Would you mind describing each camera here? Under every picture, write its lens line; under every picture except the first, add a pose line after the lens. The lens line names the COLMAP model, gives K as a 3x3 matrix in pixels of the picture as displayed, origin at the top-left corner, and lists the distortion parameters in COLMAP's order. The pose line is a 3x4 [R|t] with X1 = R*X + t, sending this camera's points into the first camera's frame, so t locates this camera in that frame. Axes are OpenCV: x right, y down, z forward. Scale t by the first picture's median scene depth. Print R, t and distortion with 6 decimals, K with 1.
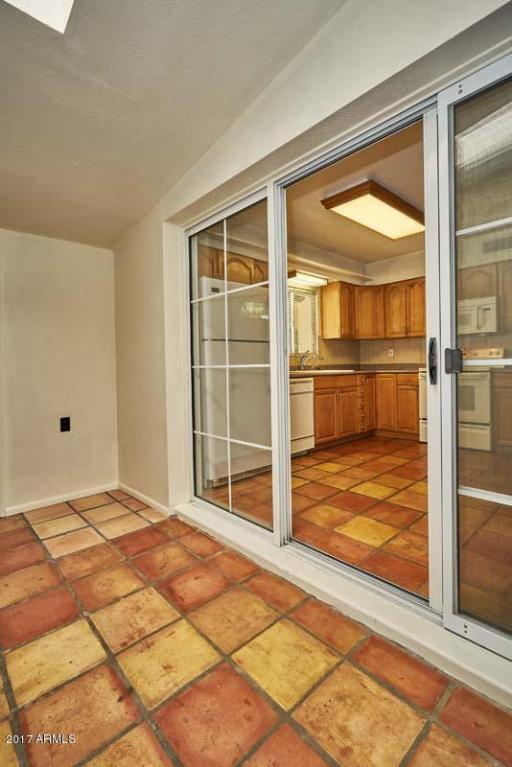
lens RADIAL K [[349.6, 0, 269.9], [0, 349.6, 374.5], [0, 0, 1]] dist [0.000973, 0.000584]
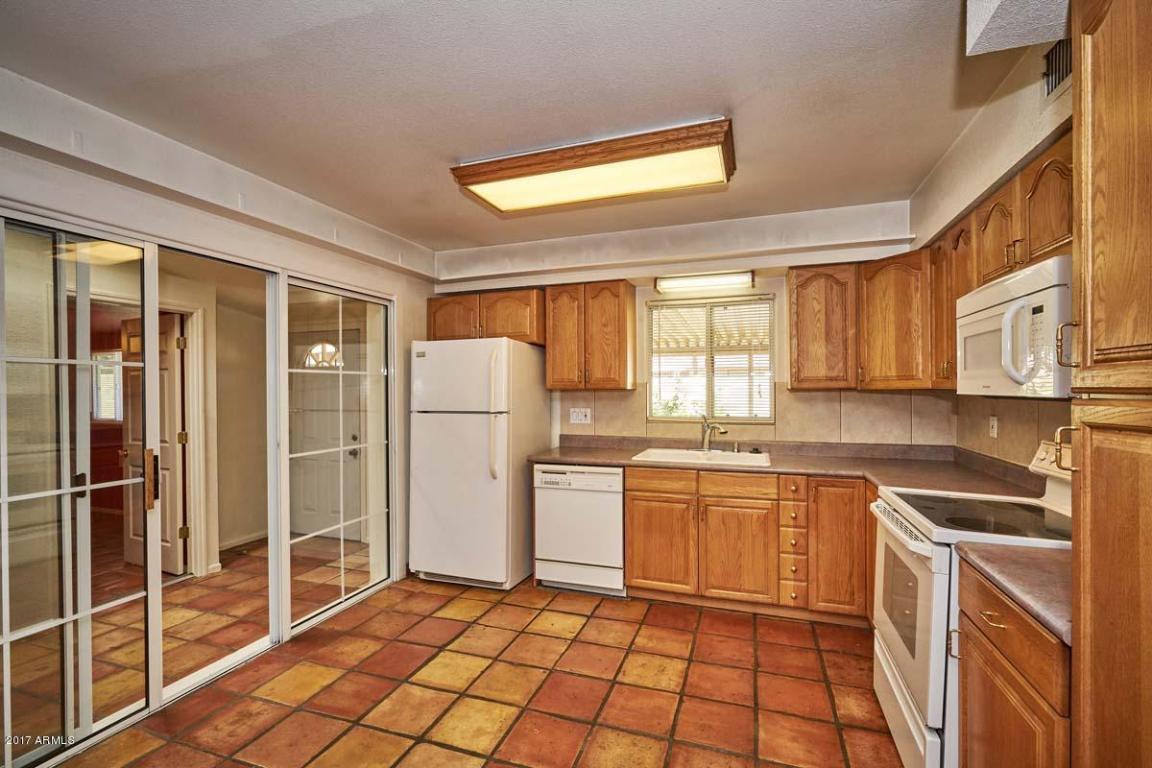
lens RADIAL K [[525.1, 0, 569.7], [0, 525.1, 395.1], [0, 0, 1]] dist [0.000973, 0.000584]
pose [[0.458990, 0.029632, -0.887947, 1.274097], [-0.030390, 0.999382, 0.017642, -0.186549], [0.887921, 0.018888, 0.459607, 0.796256]]
